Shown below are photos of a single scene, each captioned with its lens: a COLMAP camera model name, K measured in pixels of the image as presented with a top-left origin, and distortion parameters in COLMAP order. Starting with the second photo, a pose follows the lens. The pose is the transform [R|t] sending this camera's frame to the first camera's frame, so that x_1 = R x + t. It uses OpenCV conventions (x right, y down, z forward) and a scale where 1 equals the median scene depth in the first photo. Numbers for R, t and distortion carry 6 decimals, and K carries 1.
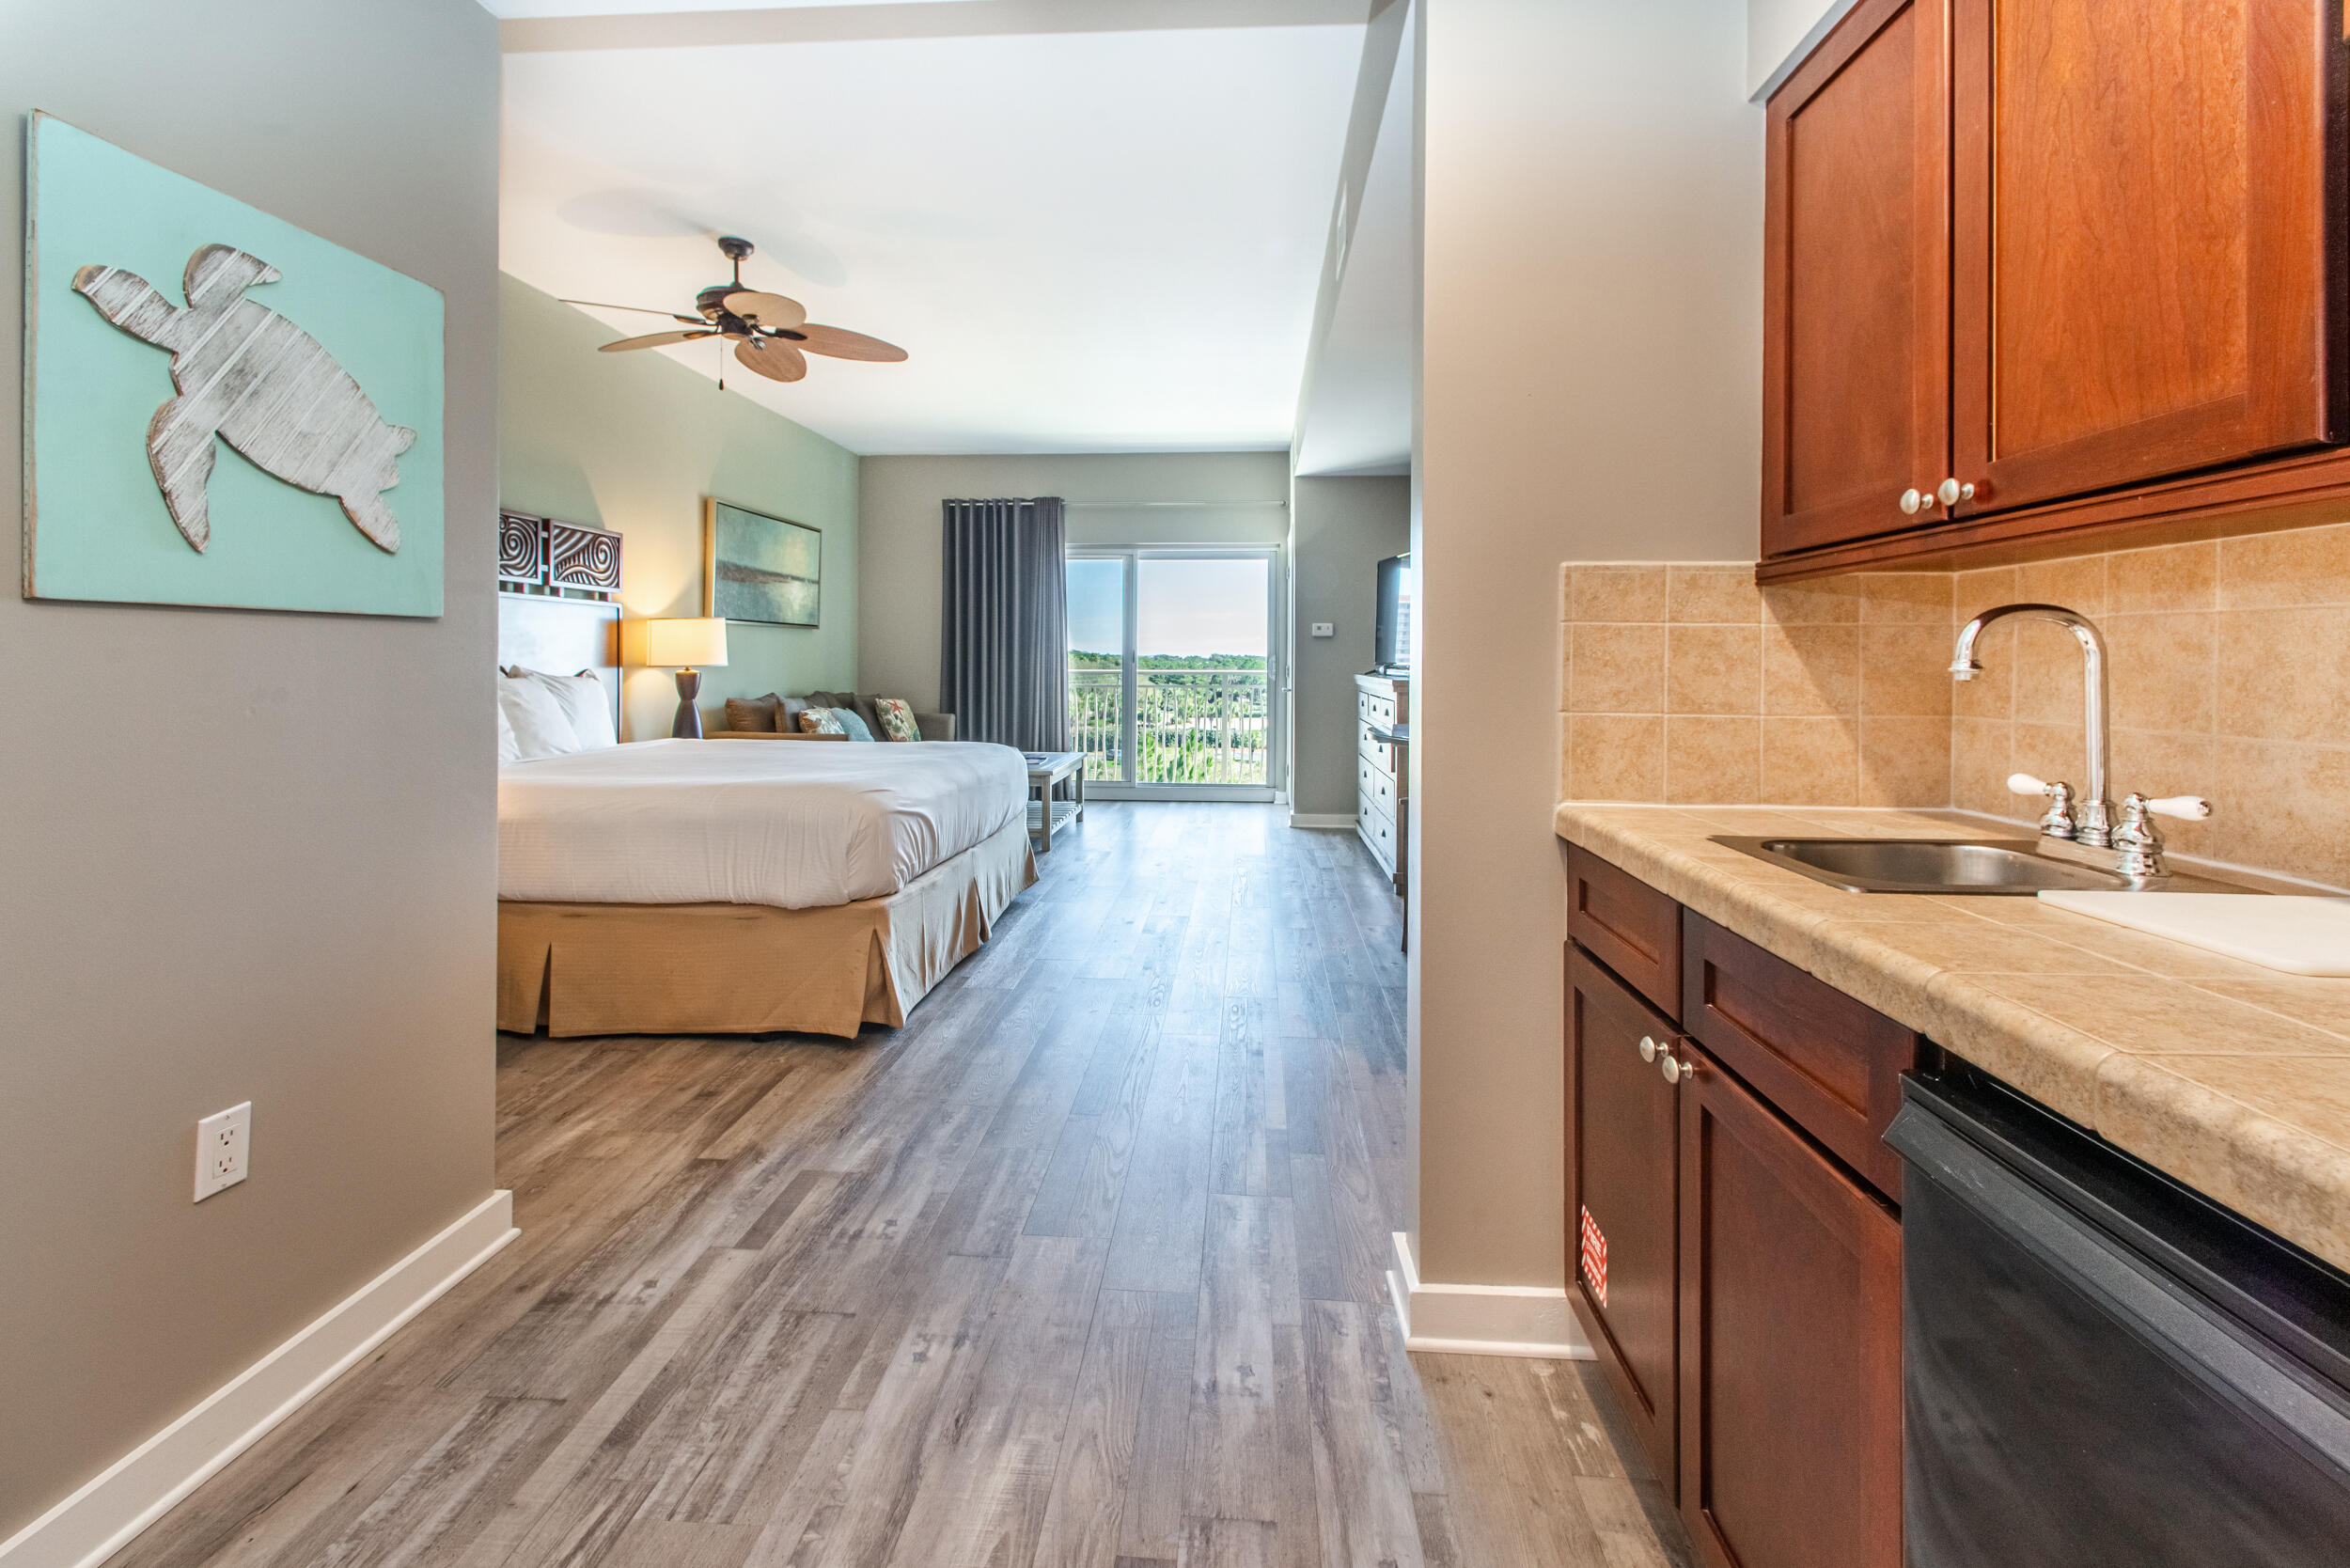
lens RADIAL K [[972.6, 0, 1179.6], [0, 972.6, 656.7], [0, 0, 1]] dist [0.006808, 0.000065]
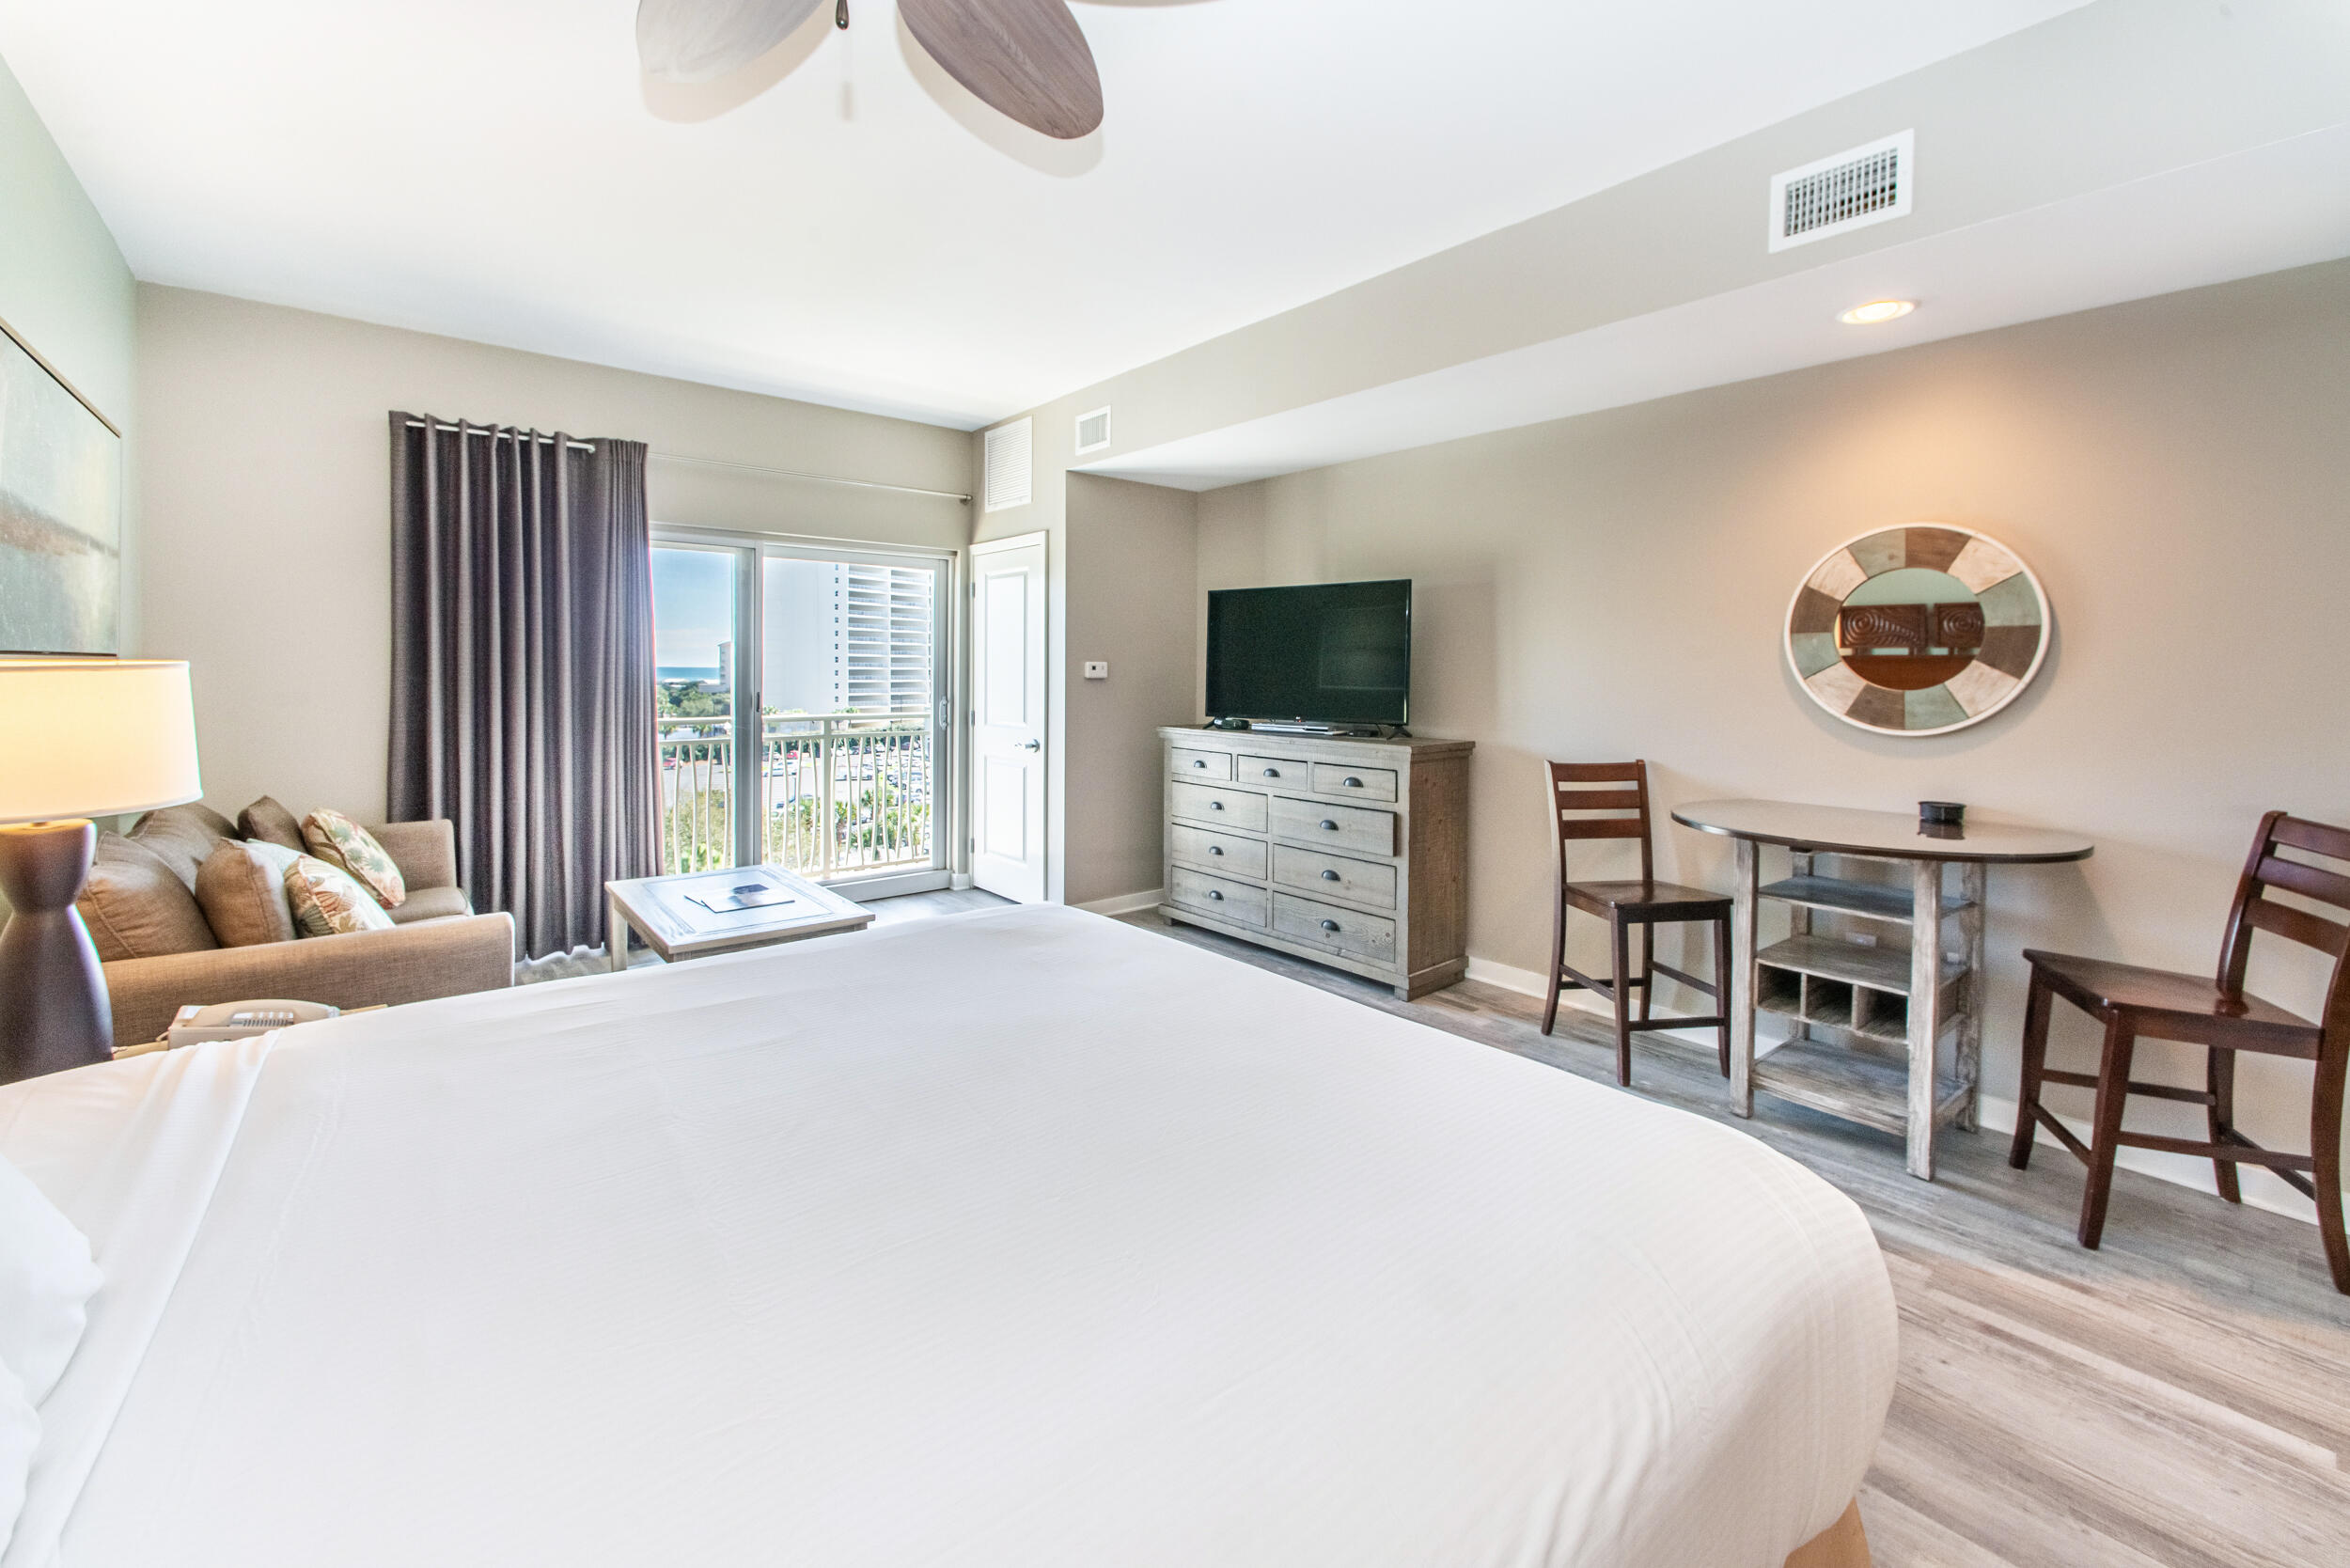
lens RADIAL K [[972.6, 0, 1183.2], [0, 972.6, 696.9], [0, 0, 1]] dist [0.006808, 0.000065]
pose [[0.717974, -0.019562, 0.695795, -0.441508], [-0.003118, 0.999505, 0.031318, -0.038412], [-0.696063, -0.024655, 0.717558, 0.474920]]
